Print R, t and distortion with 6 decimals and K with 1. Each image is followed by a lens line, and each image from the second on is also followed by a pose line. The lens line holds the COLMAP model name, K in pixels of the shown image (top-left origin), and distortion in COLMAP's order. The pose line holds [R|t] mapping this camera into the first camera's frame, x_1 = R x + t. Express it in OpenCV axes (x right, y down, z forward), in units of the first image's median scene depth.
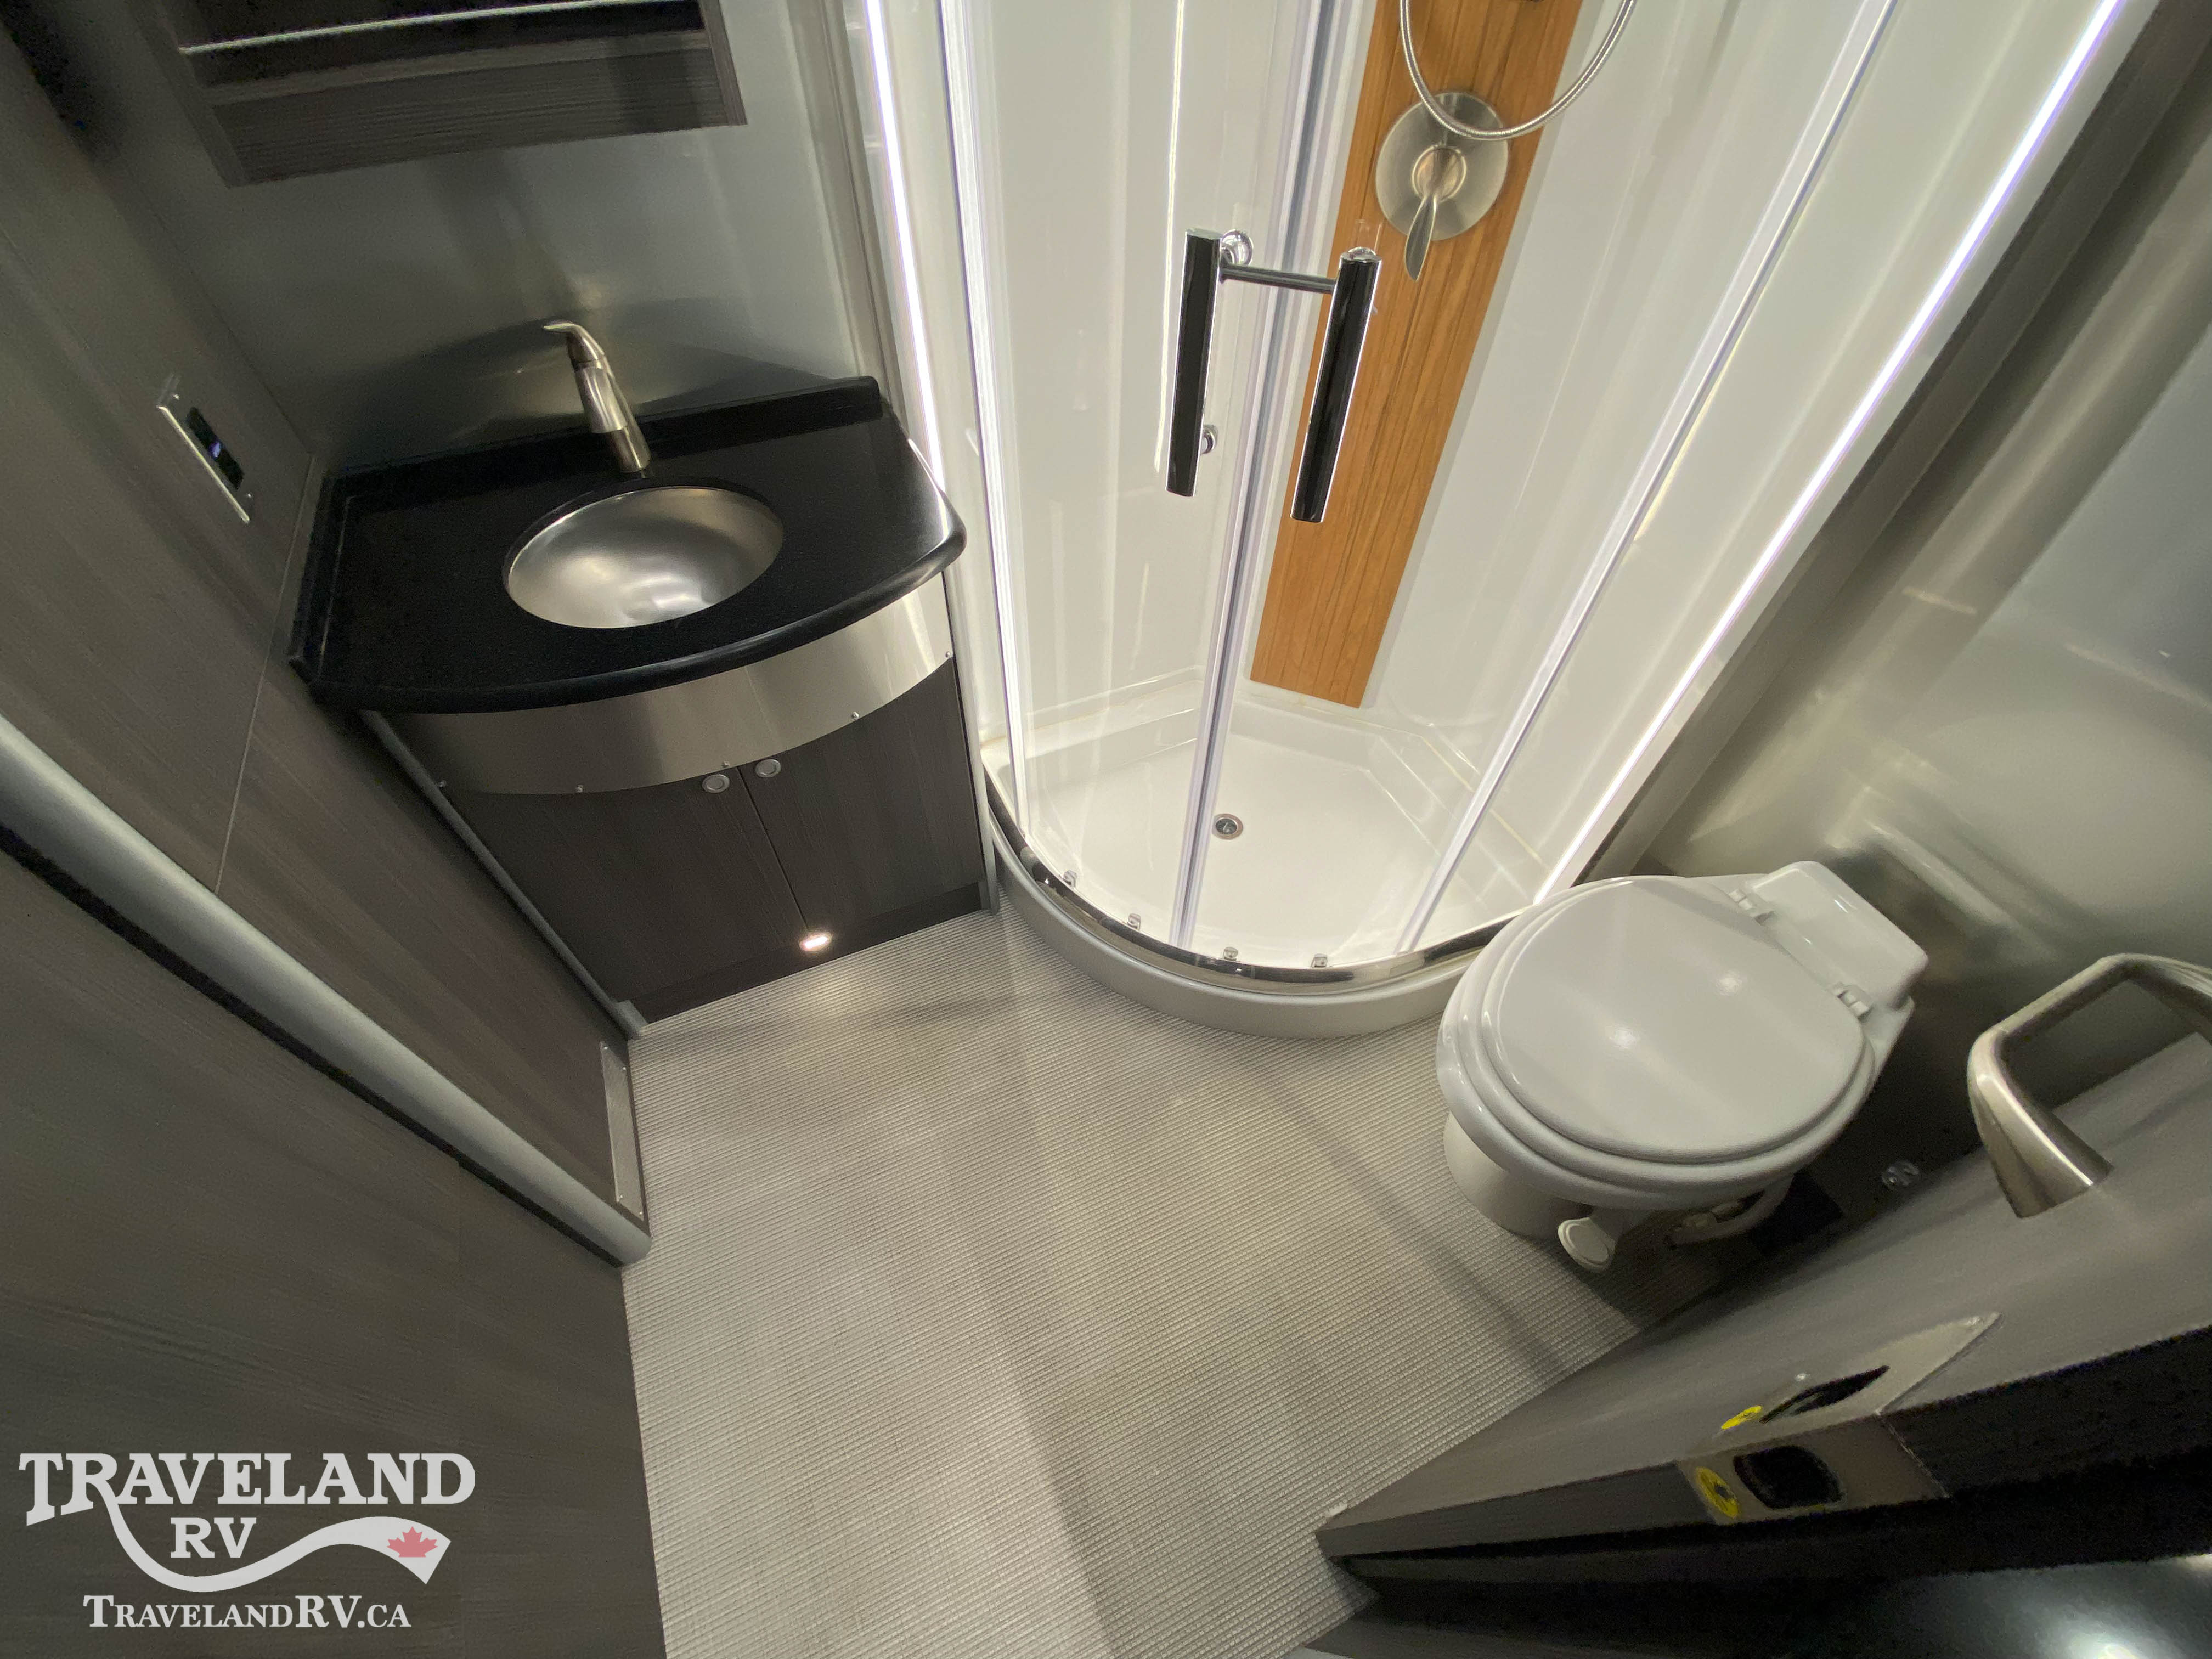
lens RADIAL K [[880.3, 0, 1090.9], [0, 880.3, 832.0], [0, 0, 1]] dist [0.001354, -0.010407]
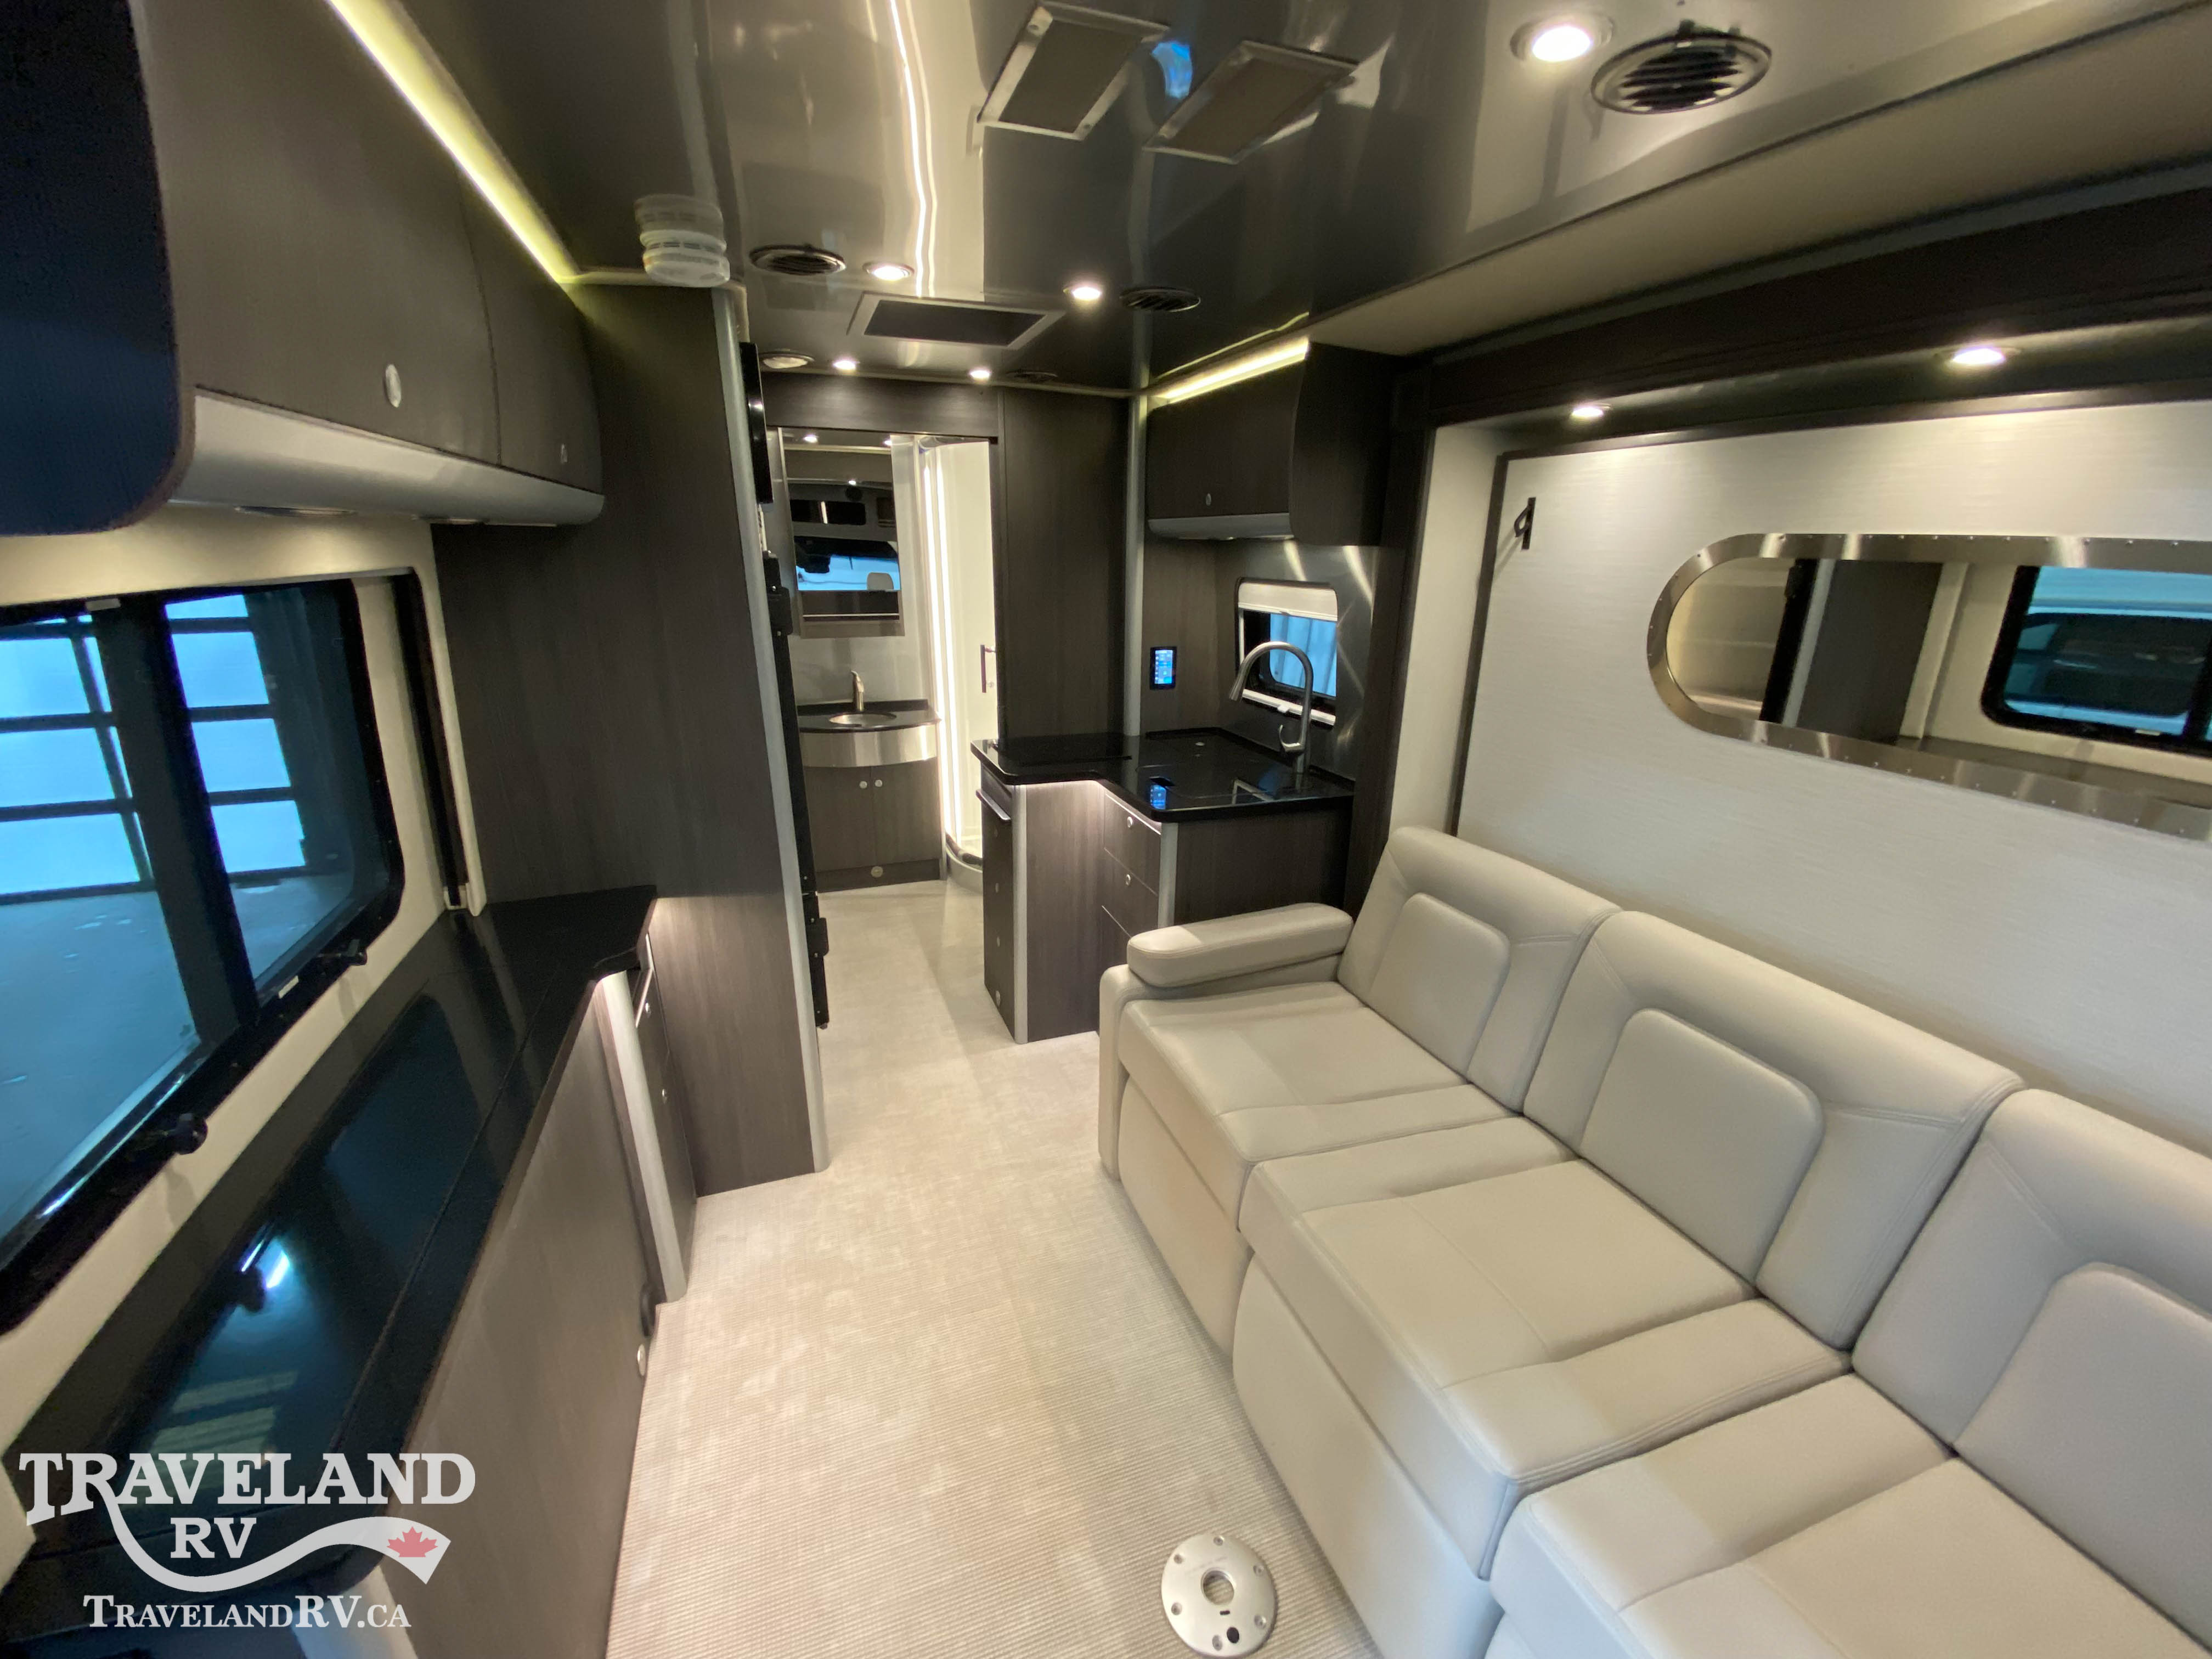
lens RADIAL K [[880.3, 0, 1099.0], [0, 880.3, 827.0], [0, 0, 1]] dist [0.001354, -0.010407]
pose [[0.998190, 0.017938, -0.057397, 0.721697], [-0.046272, 0.838718, -0.542596, 1.969305], [0.038407, 0.544270, 0.838030, -1.806480]]
